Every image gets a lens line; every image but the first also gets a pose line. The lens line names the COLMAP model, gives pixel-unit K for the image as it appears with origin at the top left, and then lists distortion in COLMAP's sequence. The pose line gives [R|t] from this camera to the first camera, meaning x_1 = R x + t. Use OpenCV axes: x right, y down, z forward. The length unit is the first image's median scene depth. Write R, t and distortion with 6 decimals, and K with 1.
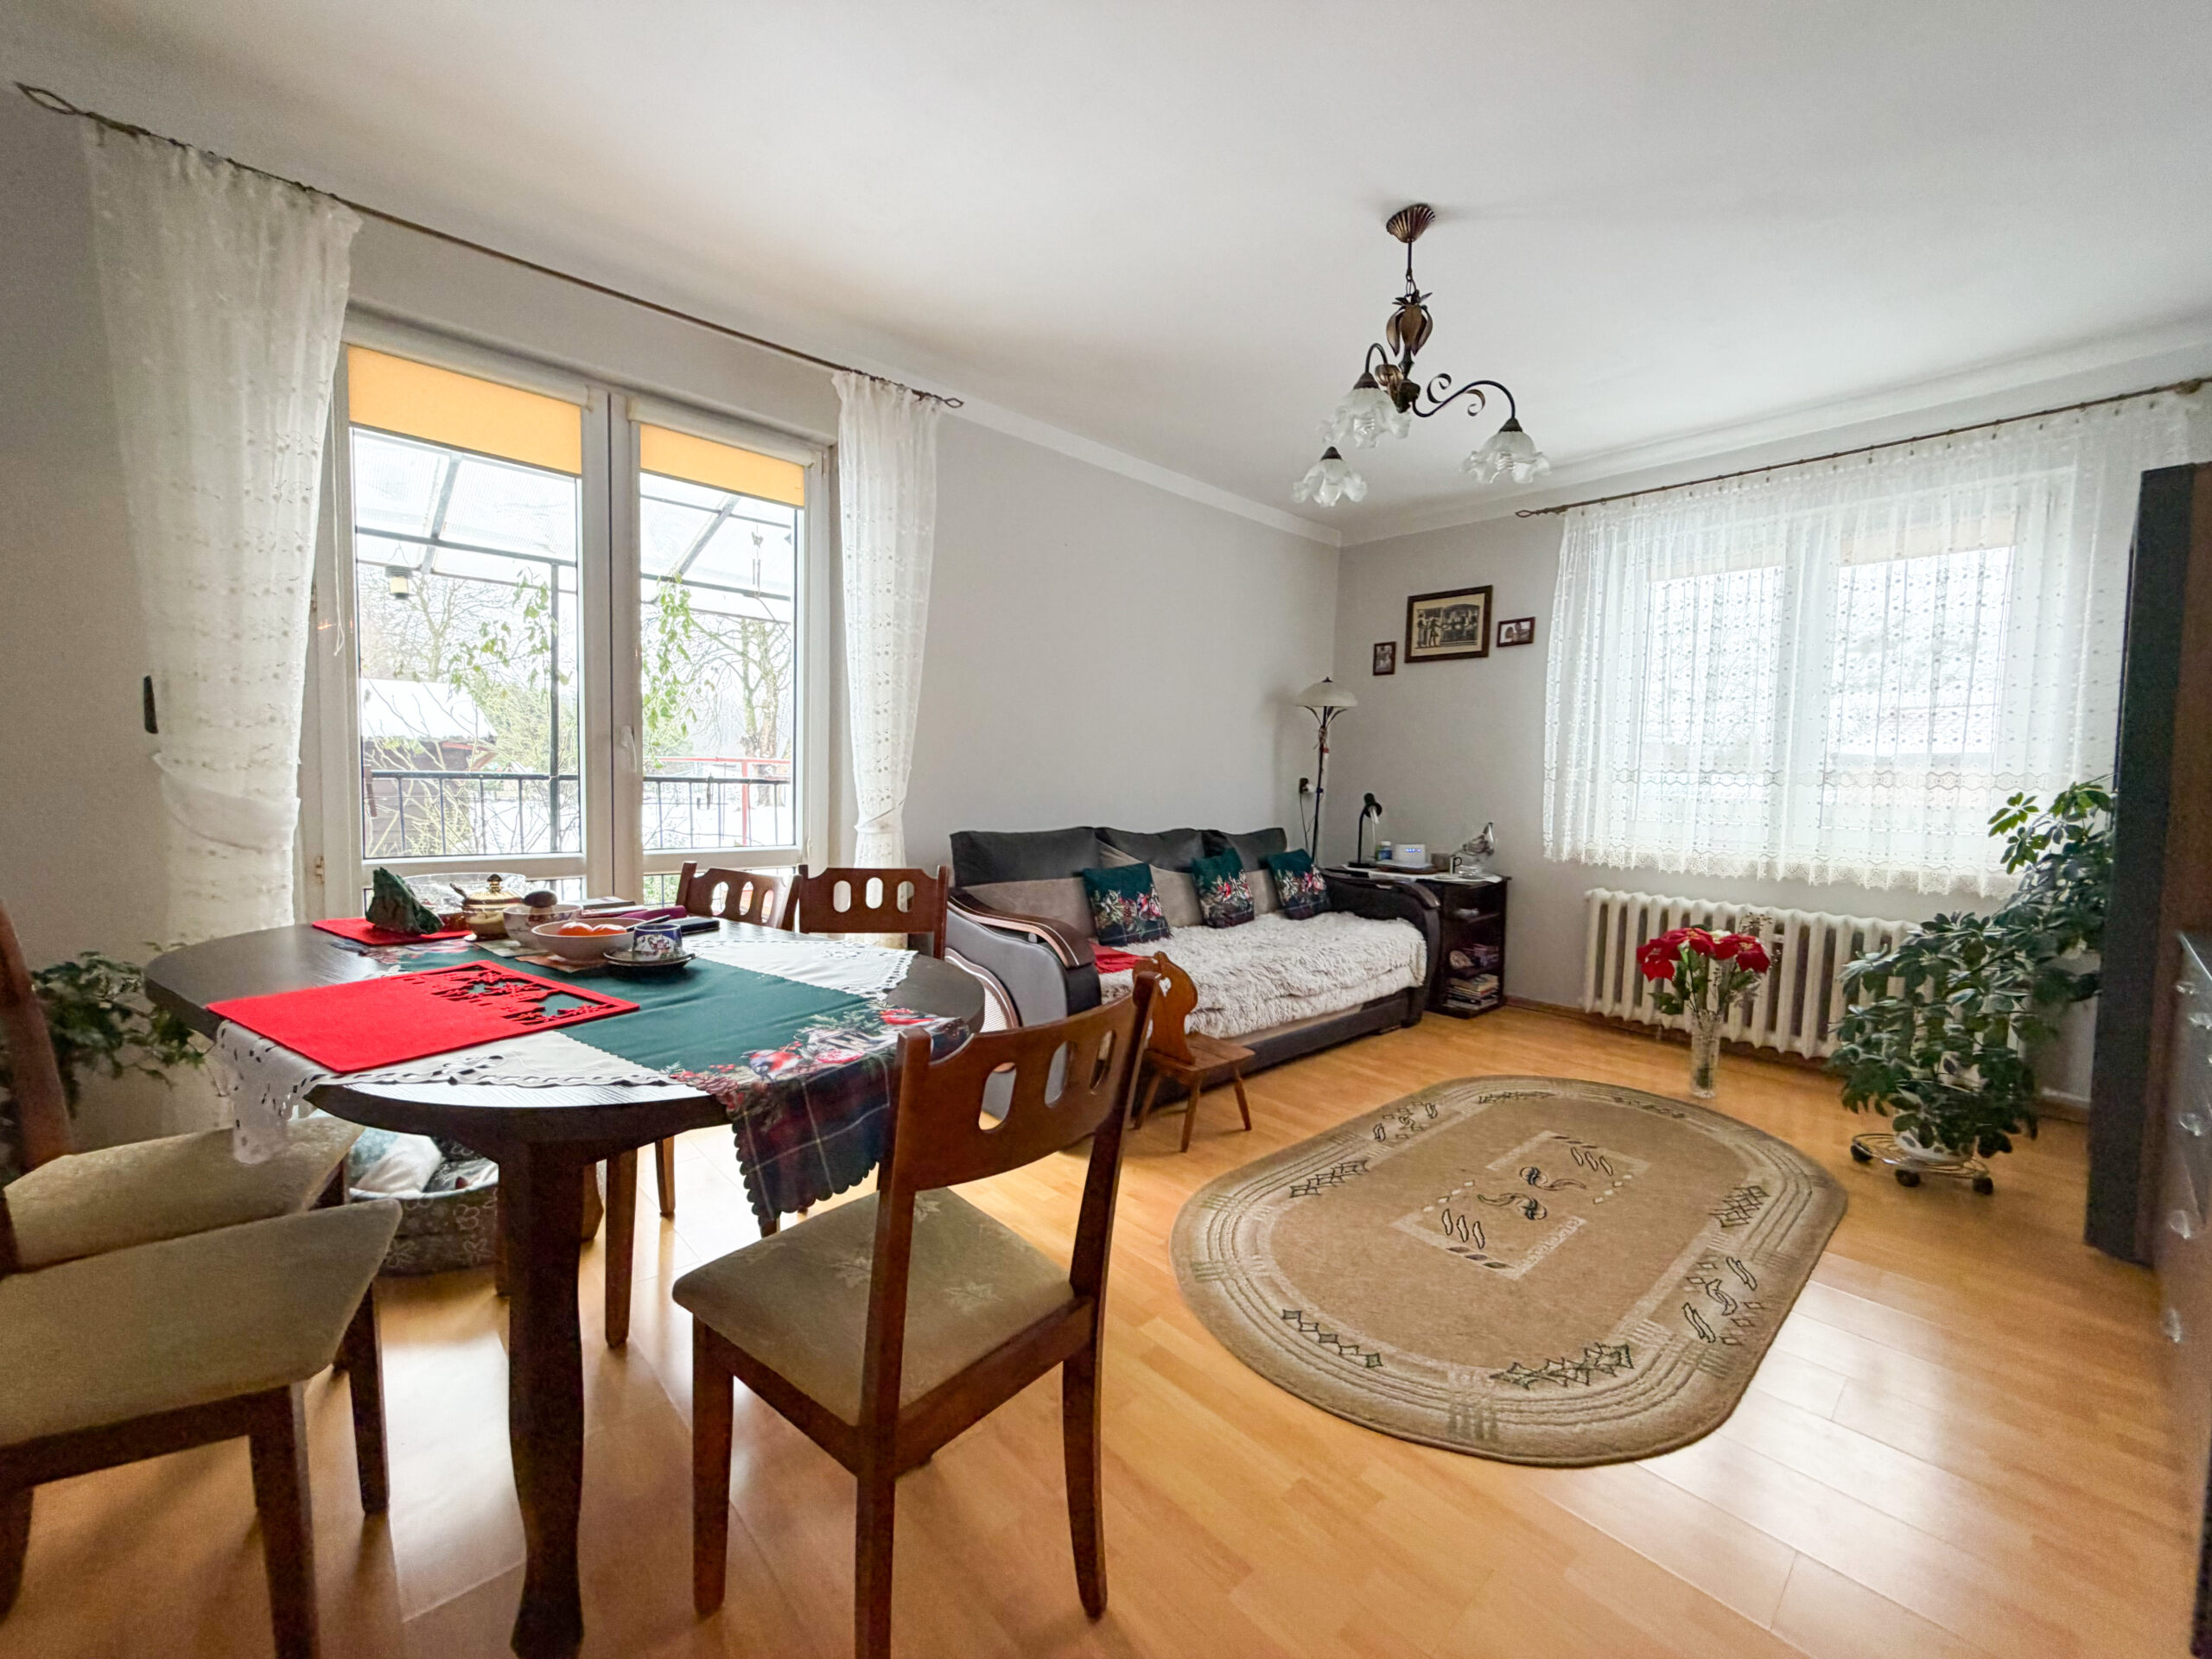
lens RADIAL K [[885.0, 0, 1102.1], [0, 885.0, 830.2], [0, 0, 1]] dist [-0.000371, 0.000749]
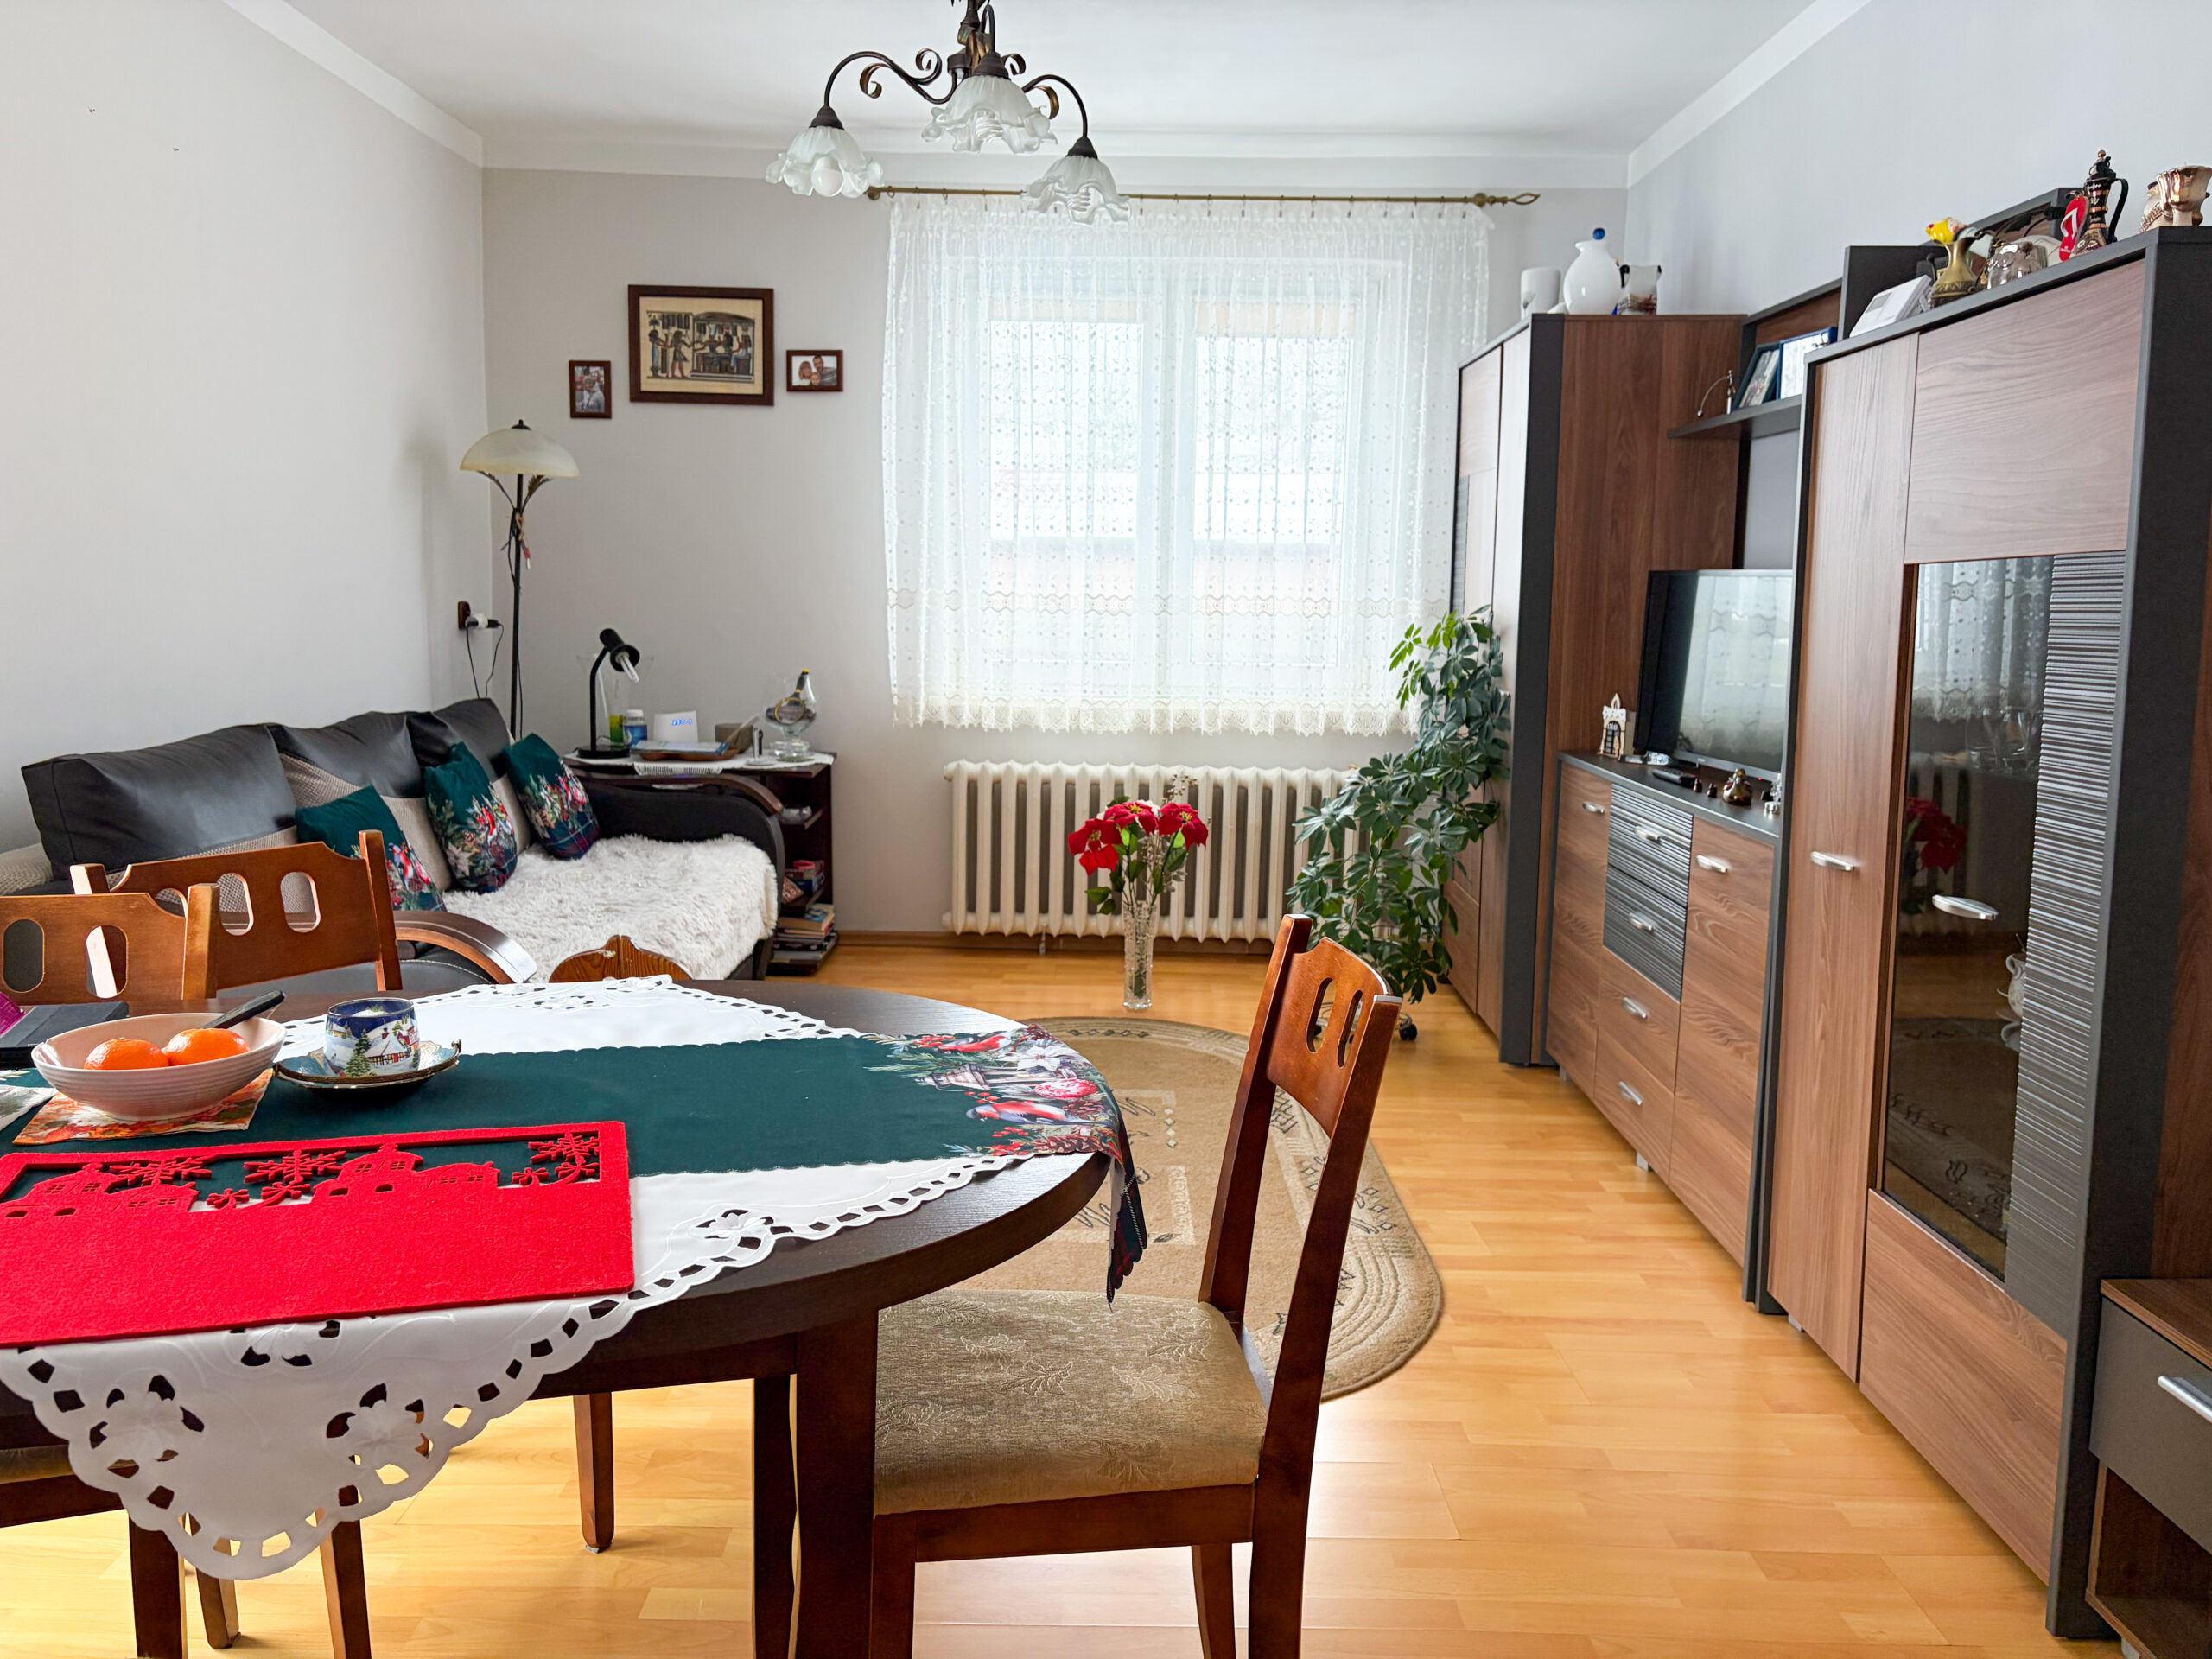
lens RADIAL K [[1669.7, 0, 1105.1], [0, 1669.7, 828.5], [0, 0, 1]] dist [0.038375, -0.034759]
pose [[0.676163, -0.115963, 0.727569, -0.382063], [0.041707, 0.991976, 0.119346, -0.038388], [-0.735571, -0.050353, 0.675574, 0.012185]]
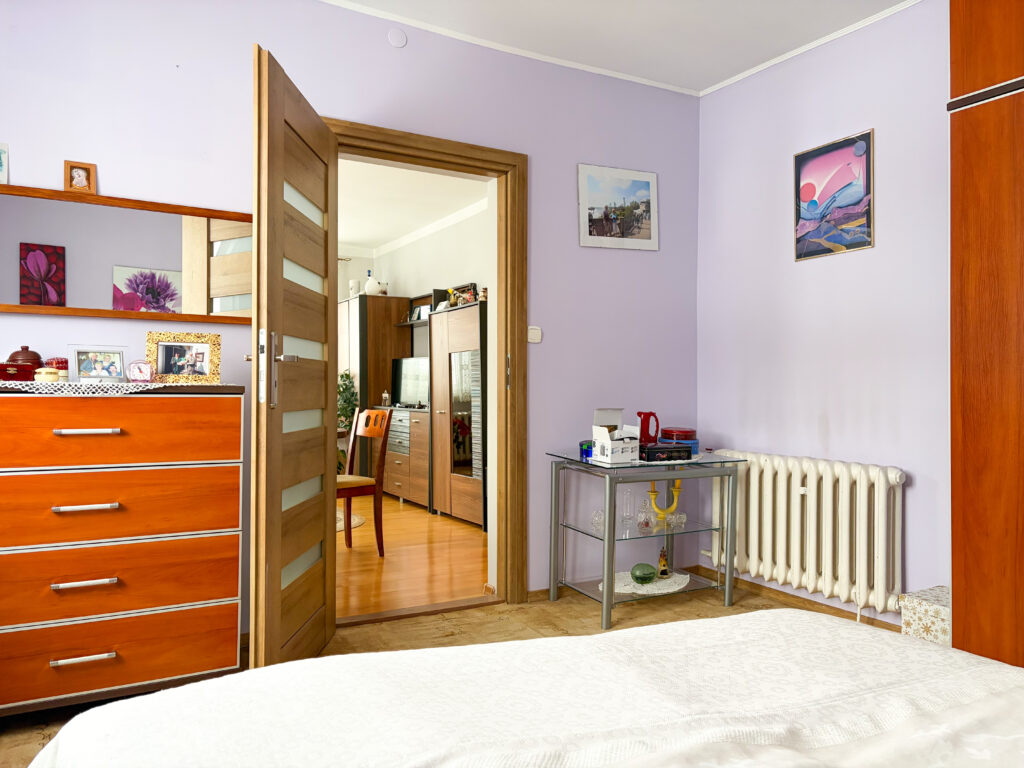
lens RADIAL K [[773.0, 0, 514.1], [0, 773.0, 384.0], [0, 0, 1]] dist [0.038375, -0.034759]
pose [[0.219946, -0.025231, 0.975186, -1.298714], [0.059617, 0.998145, 0.012378, 0.002262], [-0.973689, 0.055416, 0.221042, -0.276706]]
